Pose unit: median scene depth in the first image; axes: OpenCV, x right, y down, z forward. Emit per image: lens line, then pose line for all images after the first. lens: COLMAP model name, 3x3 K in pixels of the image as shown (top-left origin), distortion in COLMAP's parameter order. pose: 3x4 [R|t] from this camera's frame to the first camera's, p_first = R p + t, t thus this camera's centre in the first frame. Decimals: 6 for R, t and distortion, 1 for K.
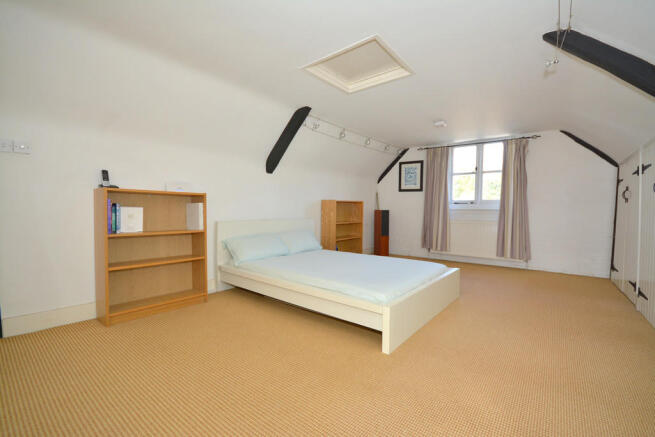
lens RADIAL K [[286.4, 0, 326.2], [0, 286.4, 223.0], [0, 0, 1]] dist [-0.003238, -0.000134]
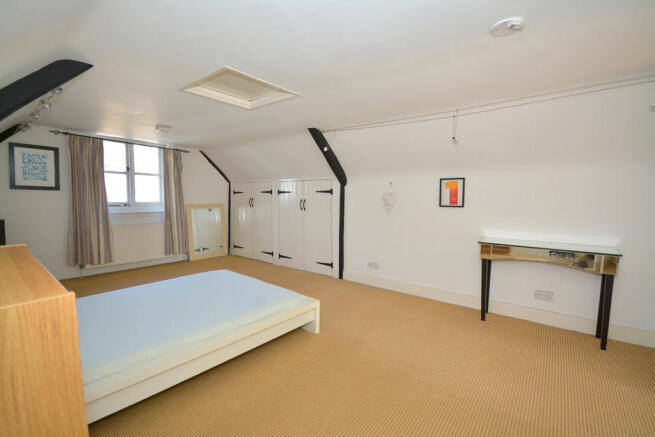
lens RADIAL K [[286.4, 0, 326.5], [0, 286.4, 214.5], [0, 0, 1]] dist [-0.003238, -0.000134]
pose [[0.020041, -0.068533, 0.997447, -0.410359], [0.034538, 0.997100, 0.067816, -0.080835], [-0.999202, 0.033091, 0.022350, 0.327107]]
